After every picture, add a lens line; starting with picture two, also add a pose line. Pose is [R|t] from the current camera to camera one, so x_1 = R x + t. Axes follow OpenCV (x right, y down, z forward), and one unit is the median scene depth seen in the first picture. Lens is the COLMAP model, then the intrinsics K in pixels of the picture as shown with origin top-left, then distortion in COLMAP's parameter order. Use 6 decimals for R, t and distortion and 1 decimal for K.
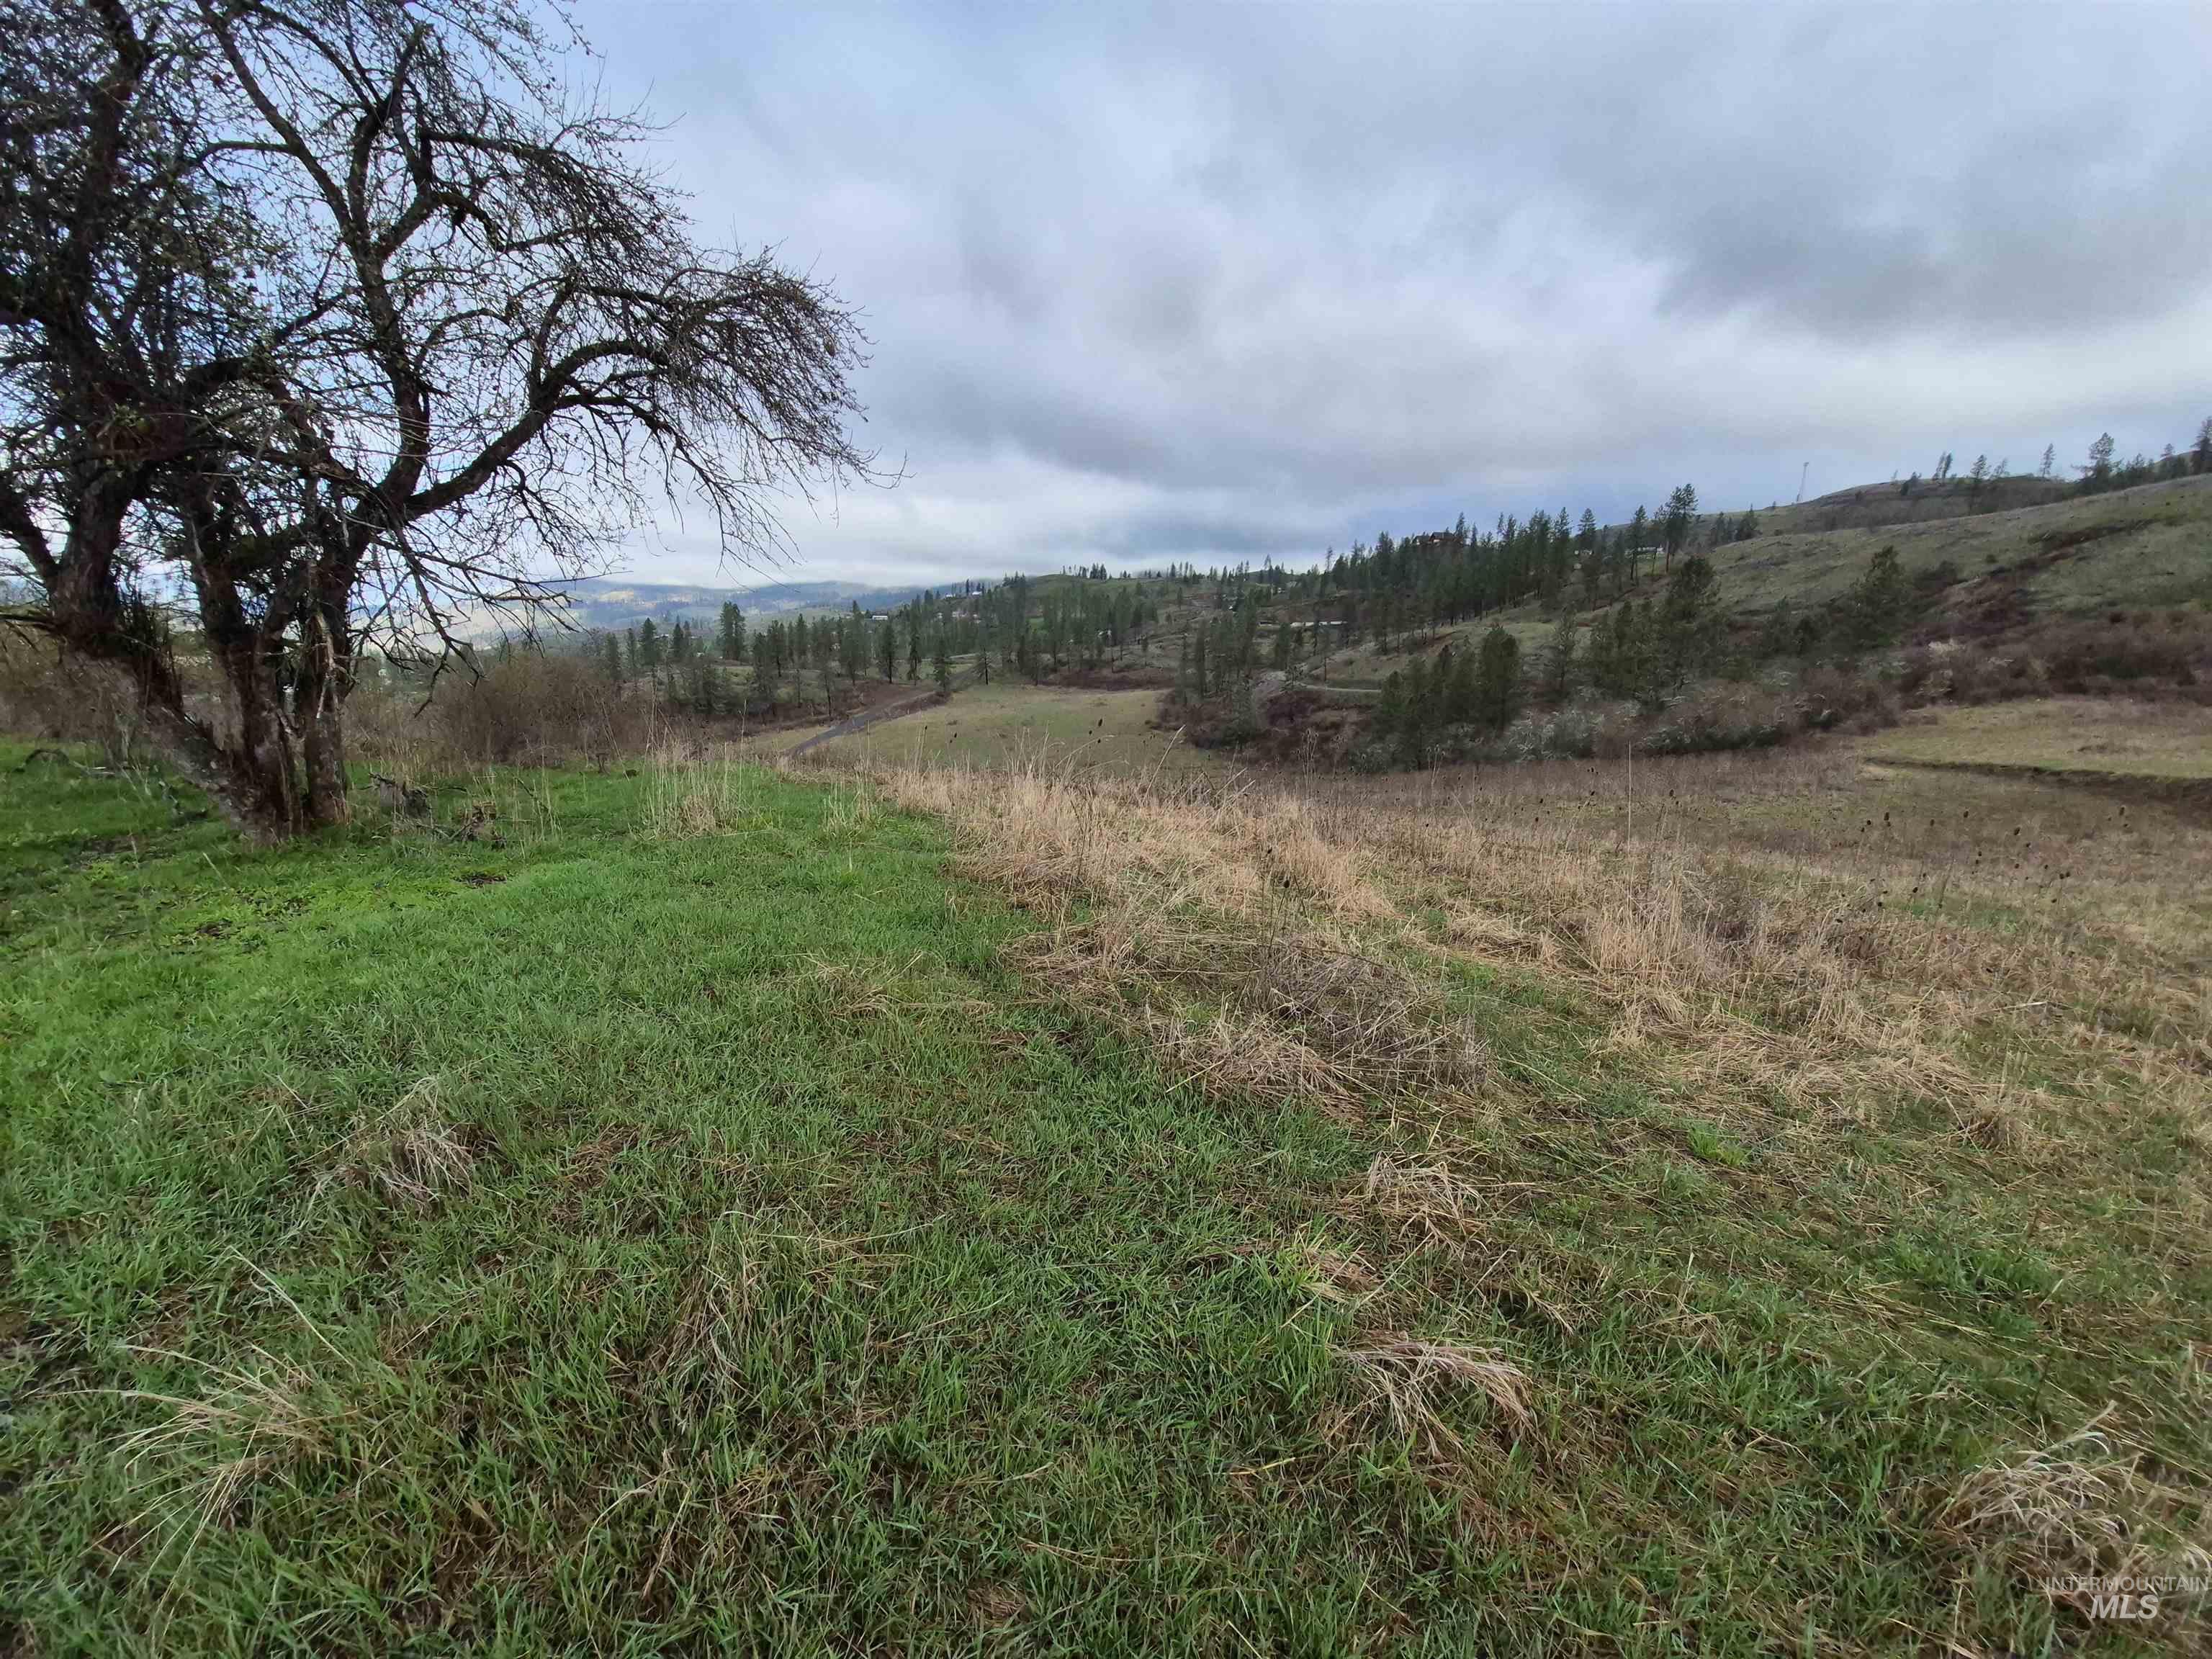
lens RADIAL K [[861.5, 0, 1097.3], [0, 861.5, 854.3], [0, 0, 1]] dist [-0.011708, -0.005941]
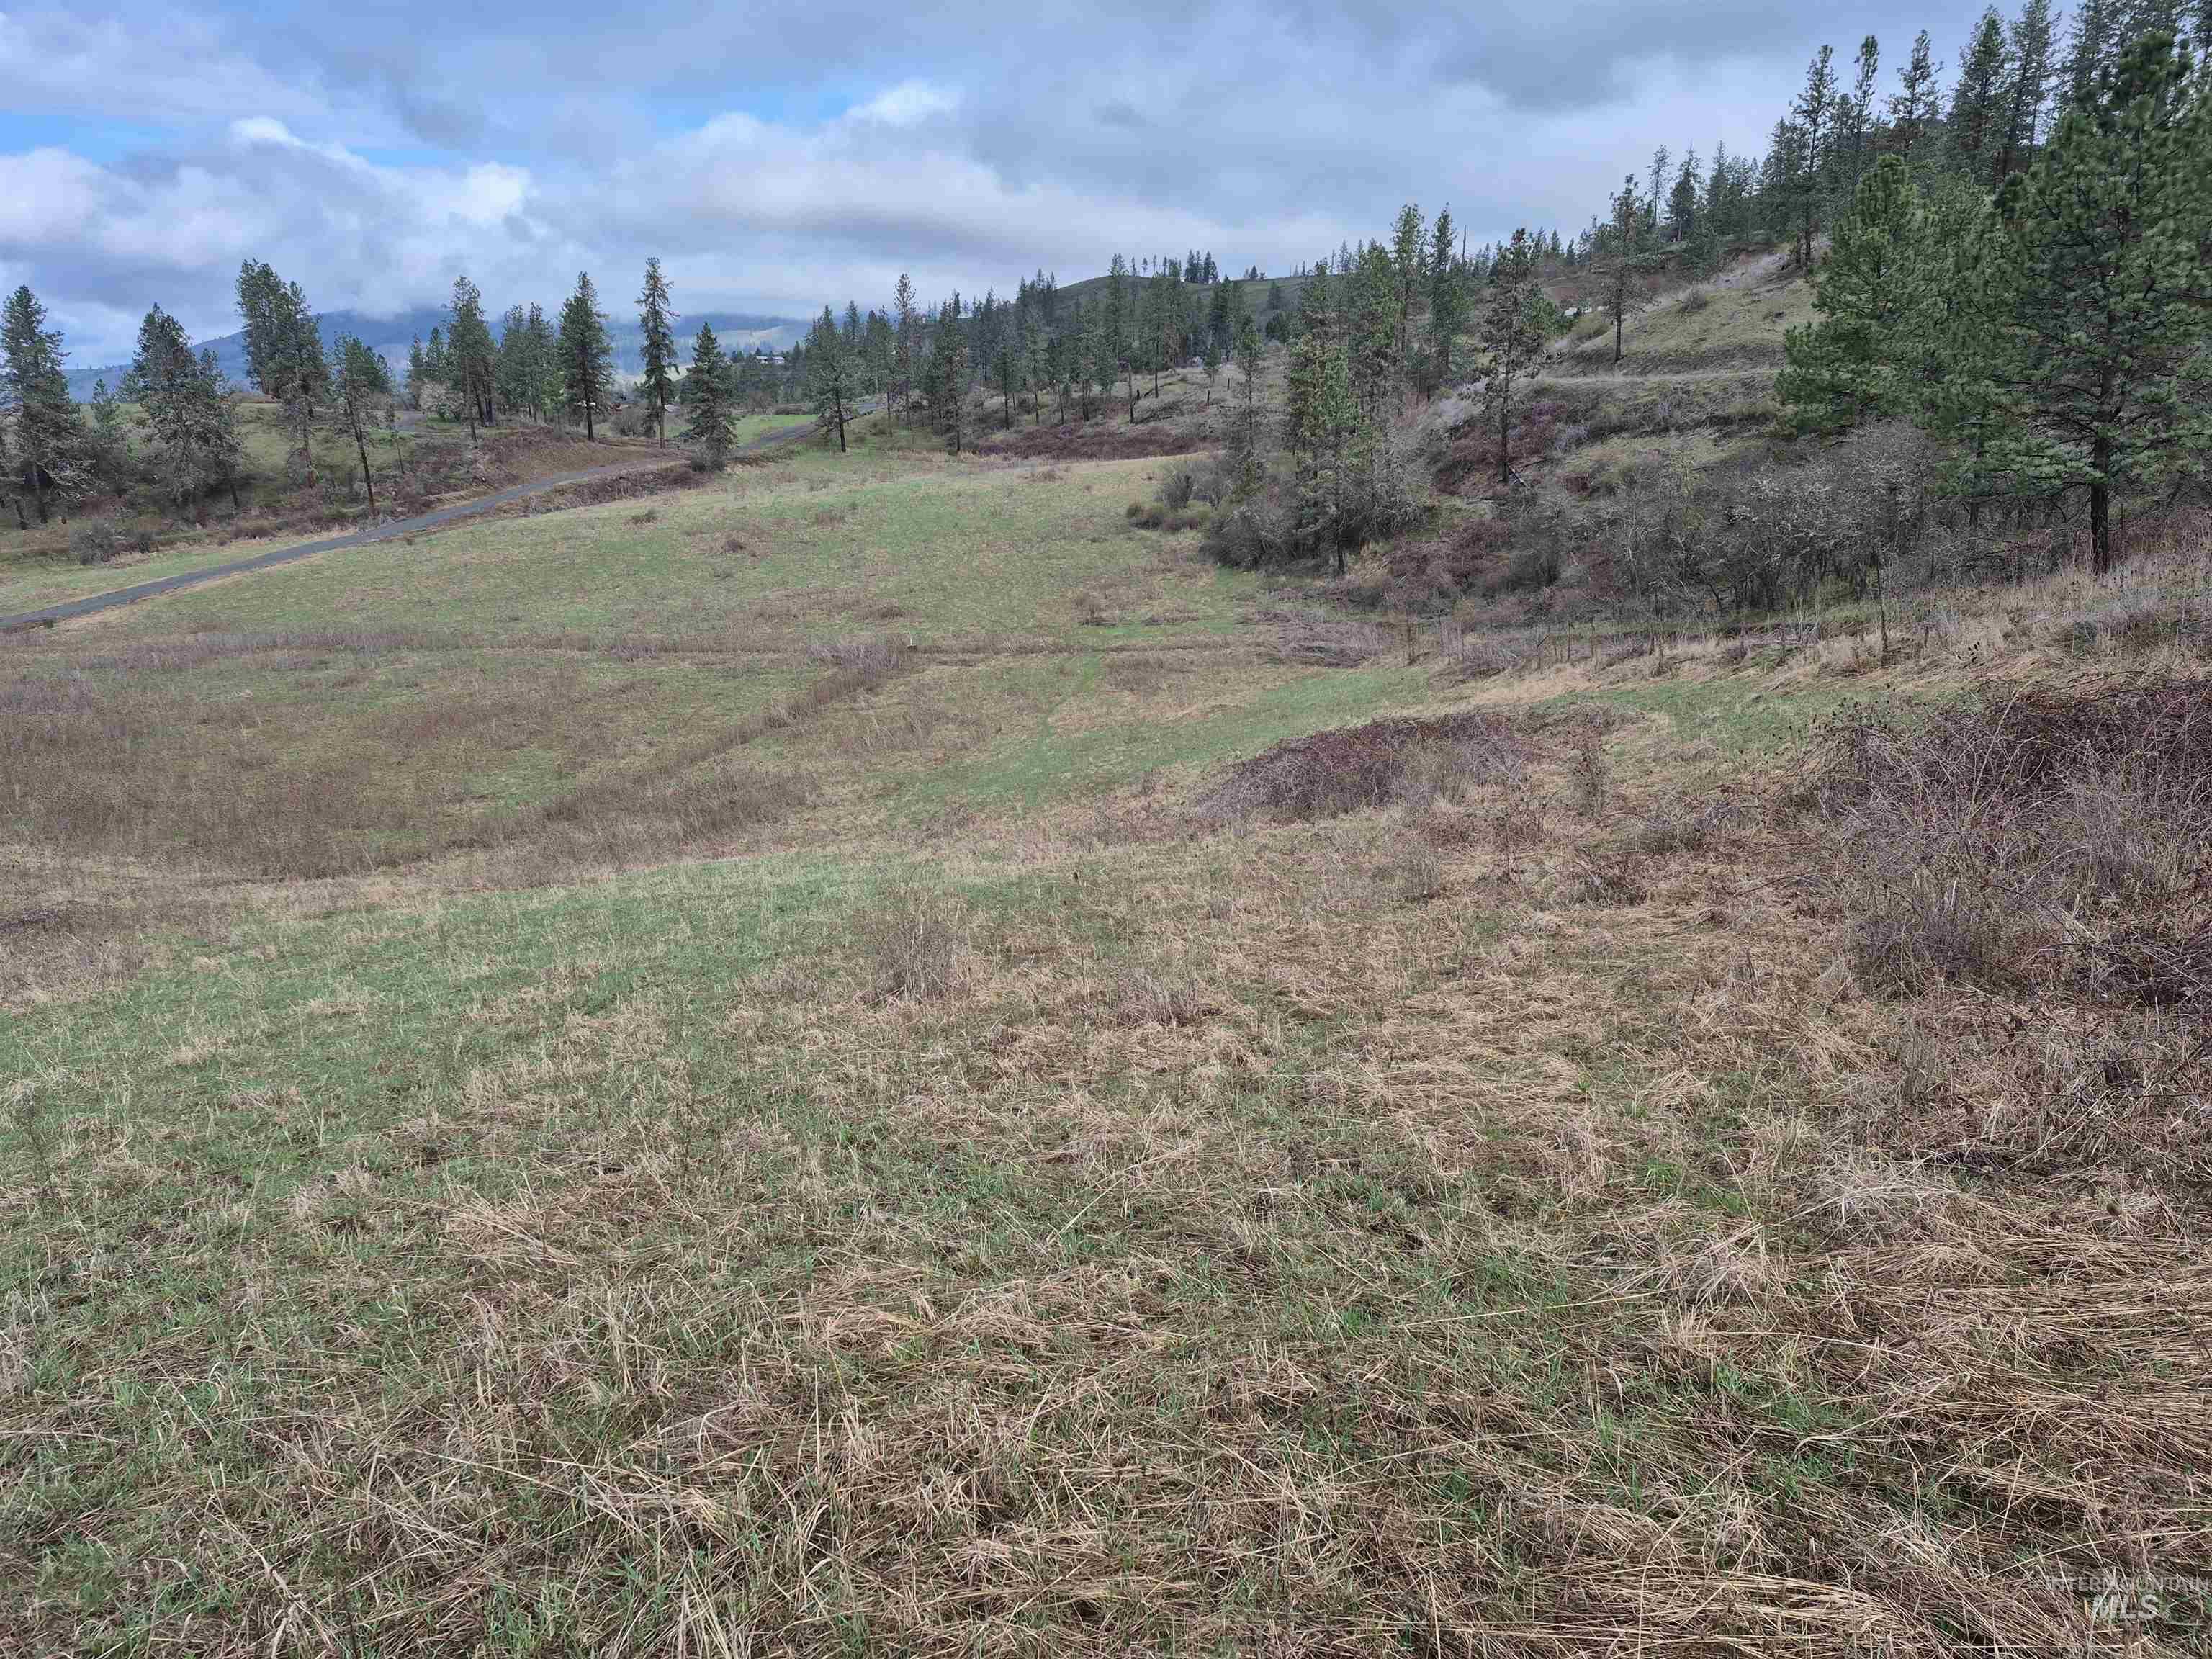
lens RADIAL K [[1490.8, 0, 1104.8], [0, 1490.8, 836.8], [0, 0, 1]] dist [0.082941, -0.091036]
pose [[0.995856, 0.009125, -0.090488, 0.080189], [-0.007424, 0.999790, 0.019106, -0.017603], [0.090644, -0.018355, 0.995714, 0.259217]]
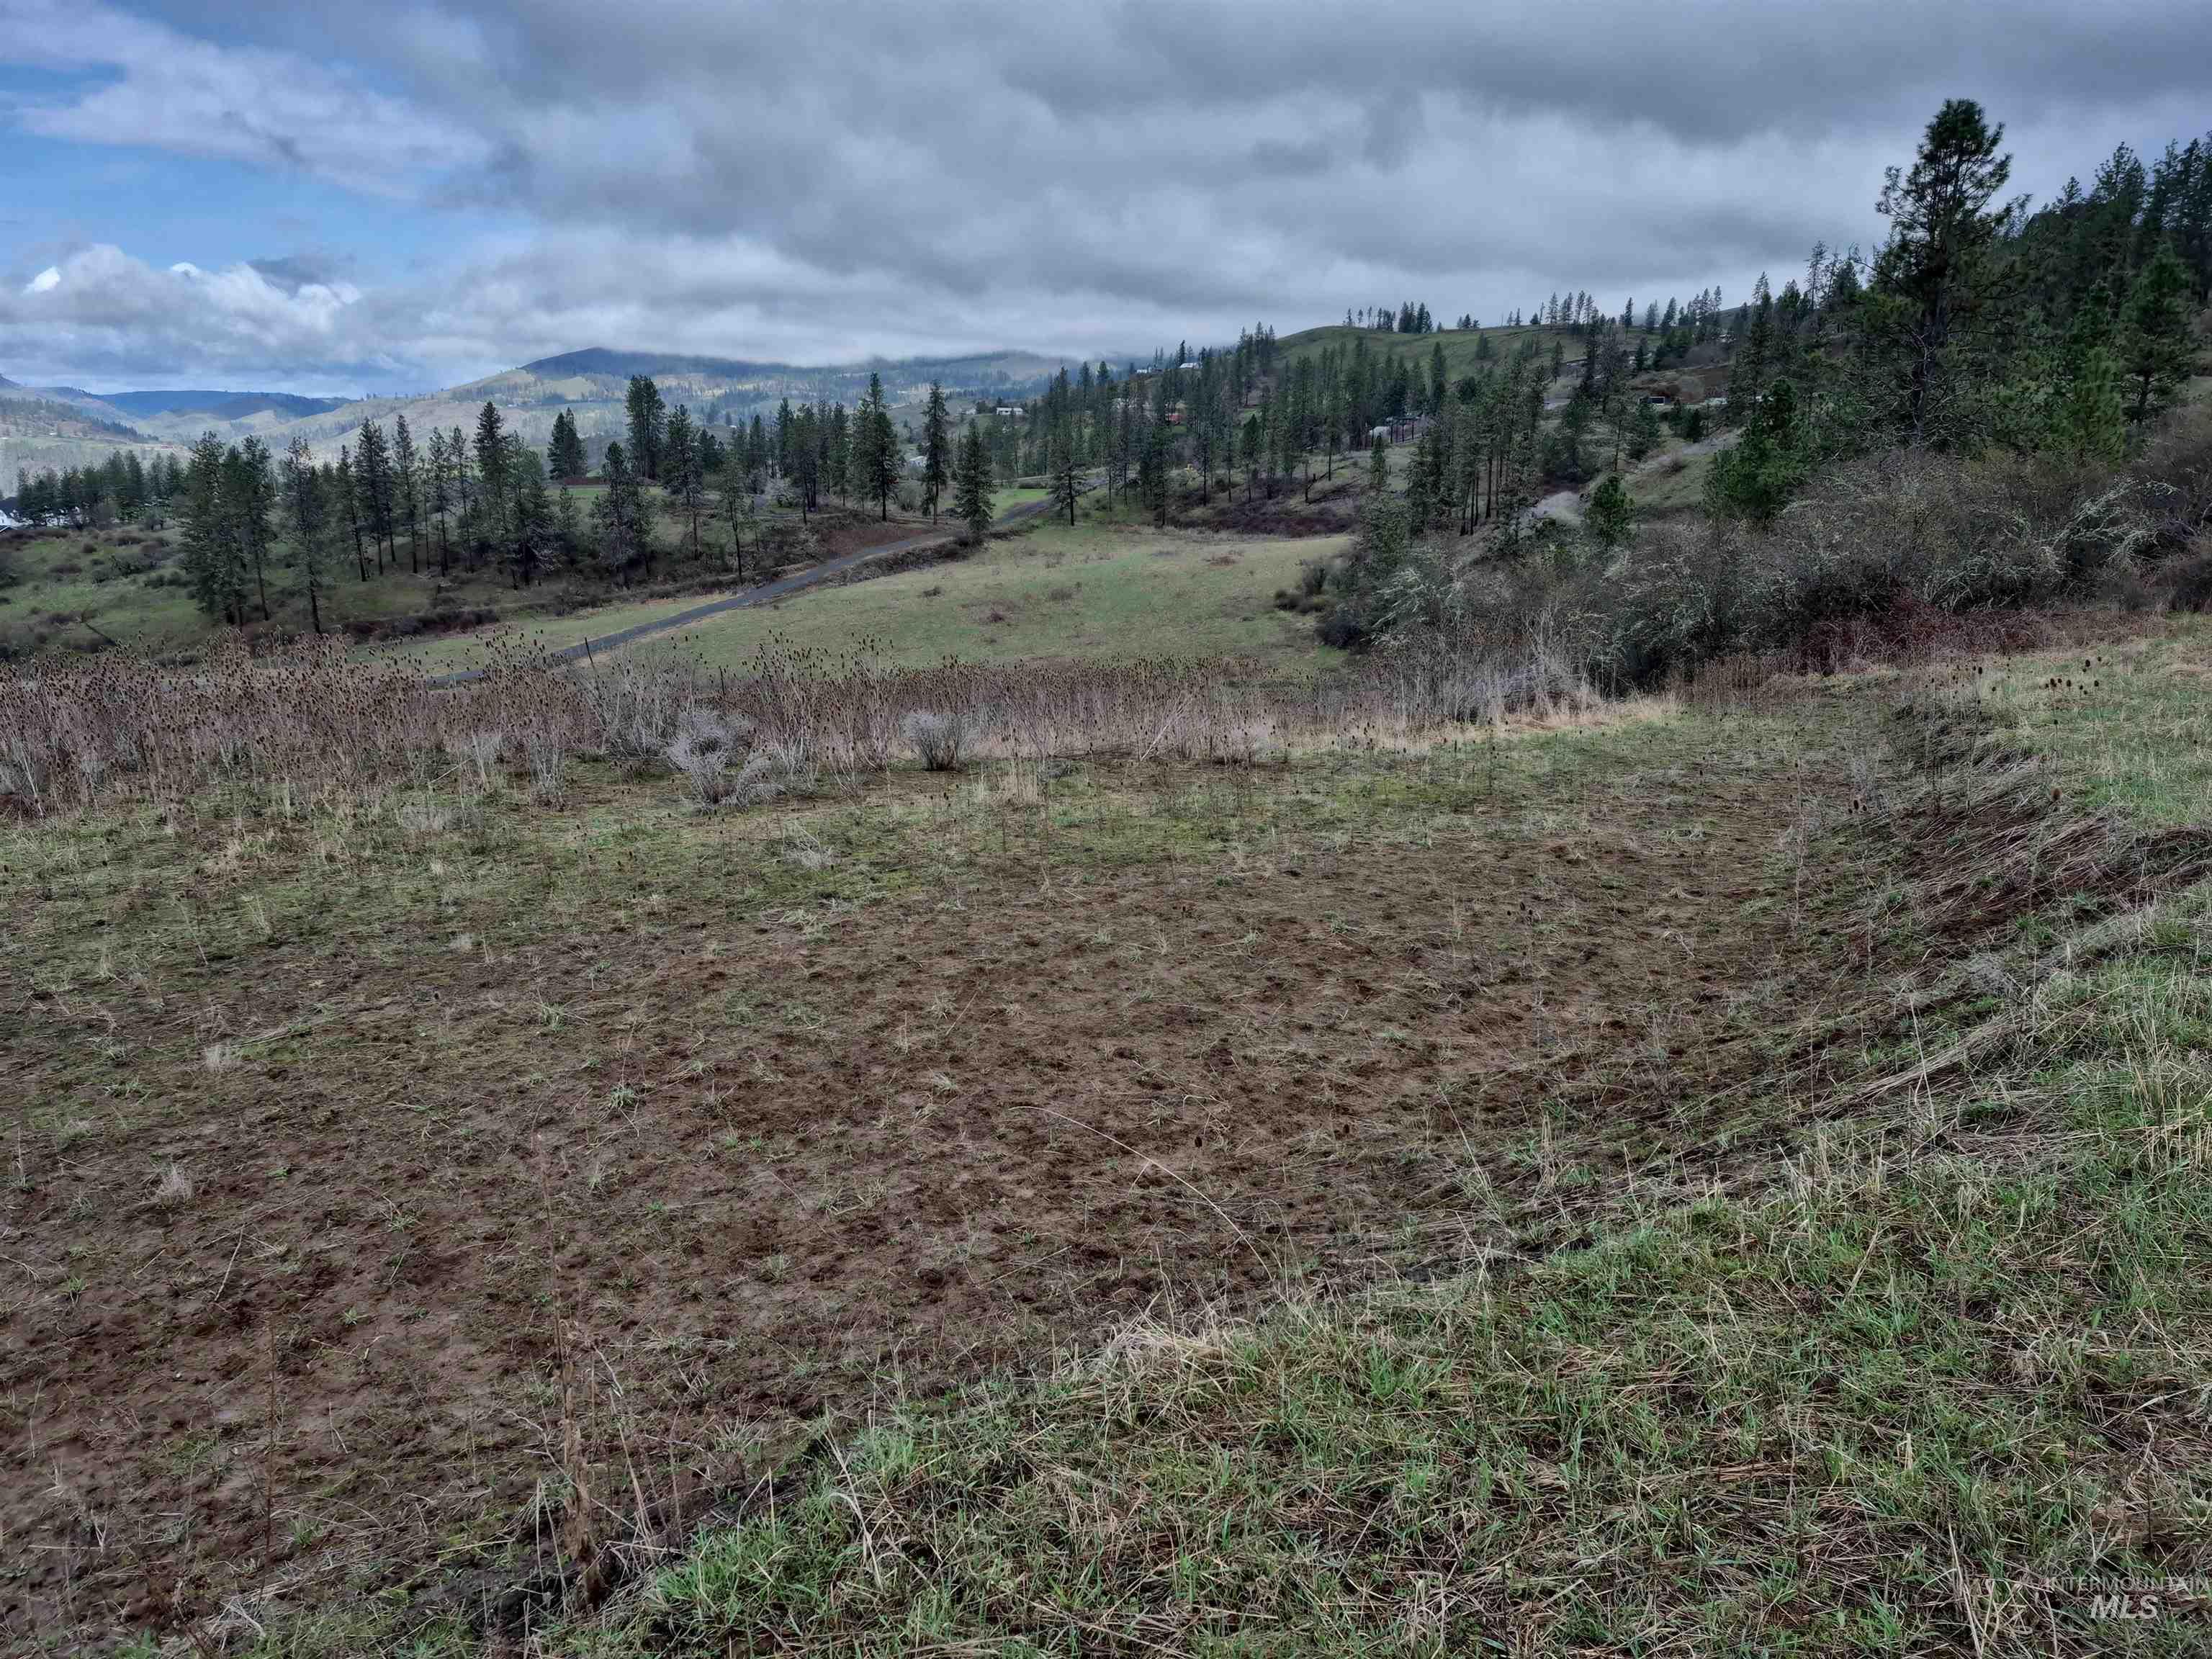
lens RADIAL K [[1490.8, 0, 1083.2], [0, 1490.8, 851.4], [0, 0, 1]] dist [0.082941, -0.091036]
pose [[0.969259, 0.054069, -0.240030, 0.126016], [-0.050596, 0.998506, 0.020614, -0.009753], [0.240786, -0.007836, 0.970547, 0.076891]]
